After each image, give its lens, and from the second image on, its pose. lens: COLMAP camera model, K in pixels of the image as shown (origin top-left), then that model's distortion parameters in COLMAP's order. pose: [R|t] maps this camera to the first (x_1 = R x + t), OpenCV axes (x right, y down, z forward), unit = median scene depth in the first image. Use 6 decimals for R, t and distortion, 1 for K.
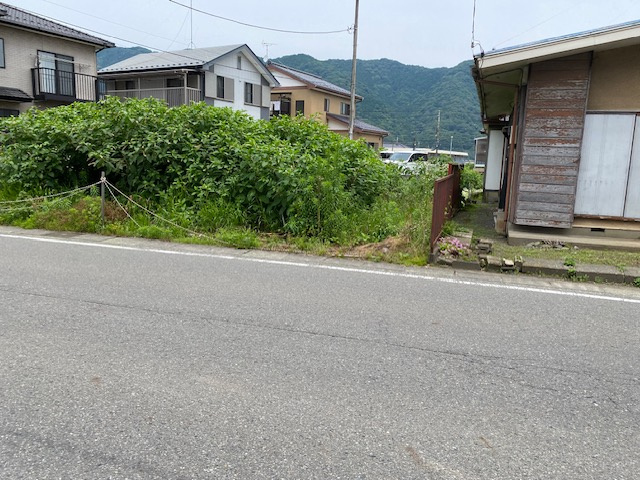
lens RADIAL K [[510.6, 0, 320.0], [0, 510.6, 240.0], [0, 0, 1]] dist [0.061893, -0.000583]
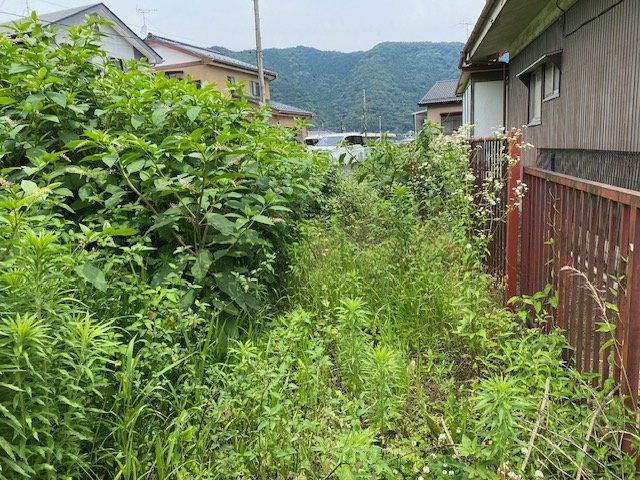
lens RADIAL K [[502.4, 0, 334.0], [0, 502.4, 239.2], [0, 0, 1]] dist [0.013835, -0.006584]
pose [[0.982442, -0.114713, 0.147137, 0.103253], [0.111664, 0.993327, 0.028845, -0.114943], [-0.149464, -0.011908, 0.988695, 0.782549]]
